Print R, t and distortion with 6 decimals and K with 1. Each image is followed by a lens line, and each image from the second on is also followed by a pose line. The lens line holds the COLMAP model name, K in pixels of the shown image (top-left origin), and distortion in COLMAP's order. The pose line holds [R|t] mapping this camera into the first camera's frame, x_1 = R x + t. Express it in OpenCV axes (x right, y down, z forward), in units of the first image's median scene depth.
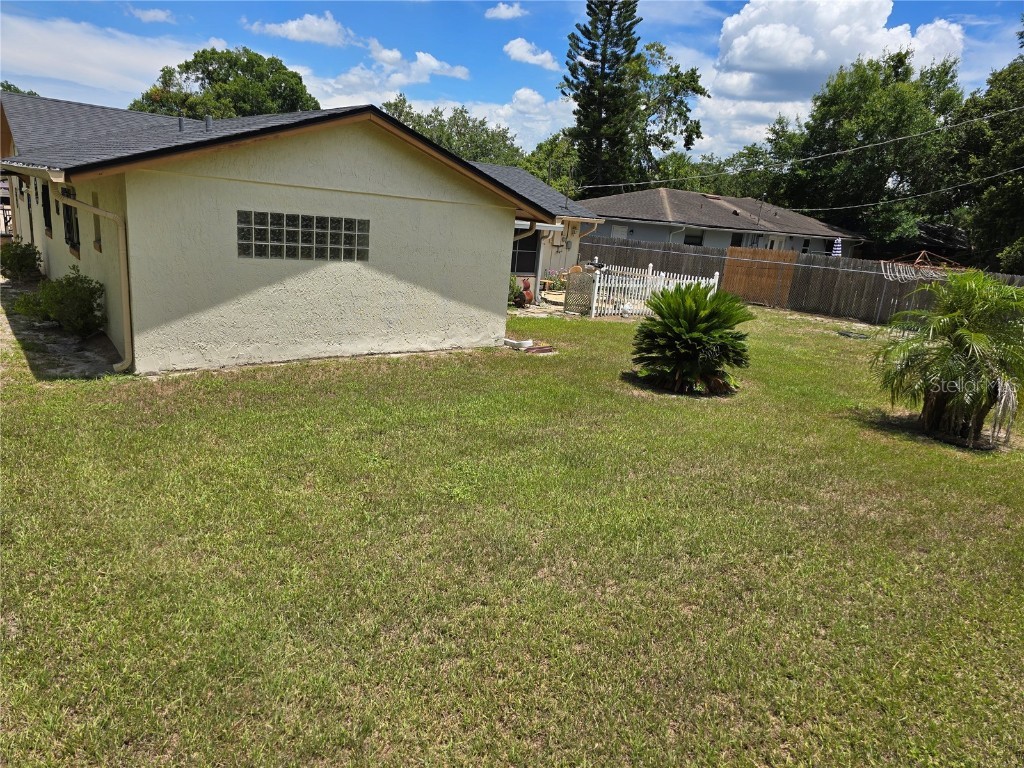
lens RADIAL K [[688.2, 0, 510.9], [0, 688.2, 385.0], [0, 0, 1]] dist [0.044844, -0.049271]
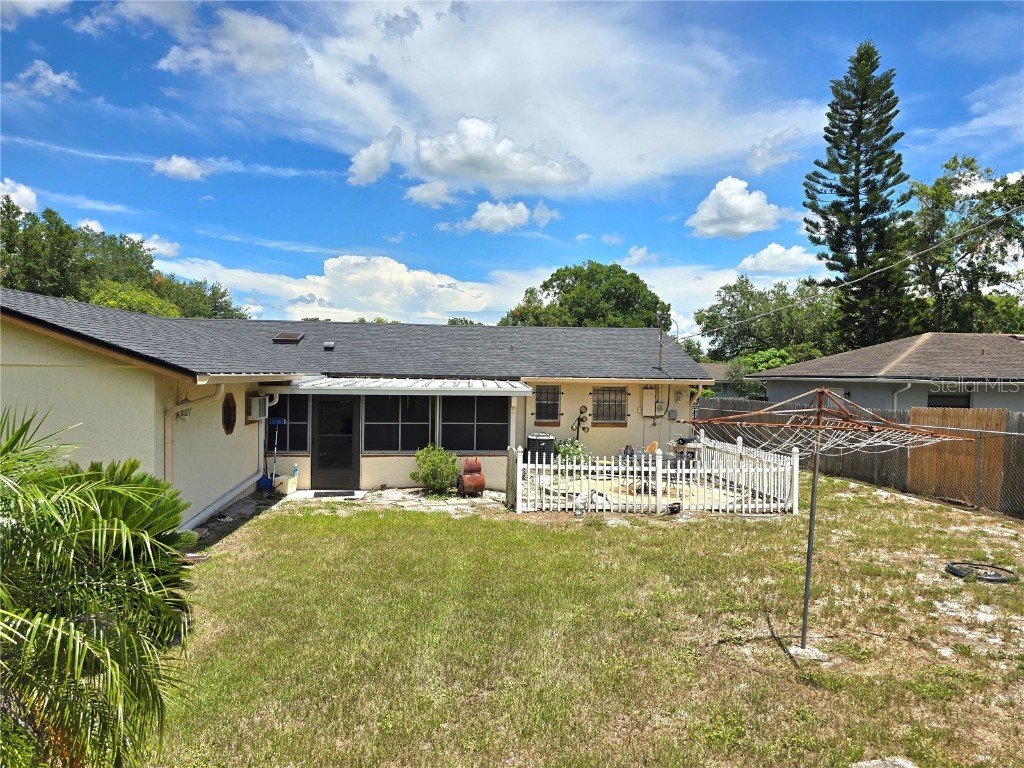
lens RADIAL K [[688.2, 0, 508.9], [0, 688.2, 387.1], [0, 0, 1]] dist [0.044844, -0.049271]
pose [[0.827361, -0.074037, -0.556769, 0.122422], [-0.074274, 0.968147, -0.239111, -0.013353], [0.556738, 0.239185, 0.795509, 0.098163]]
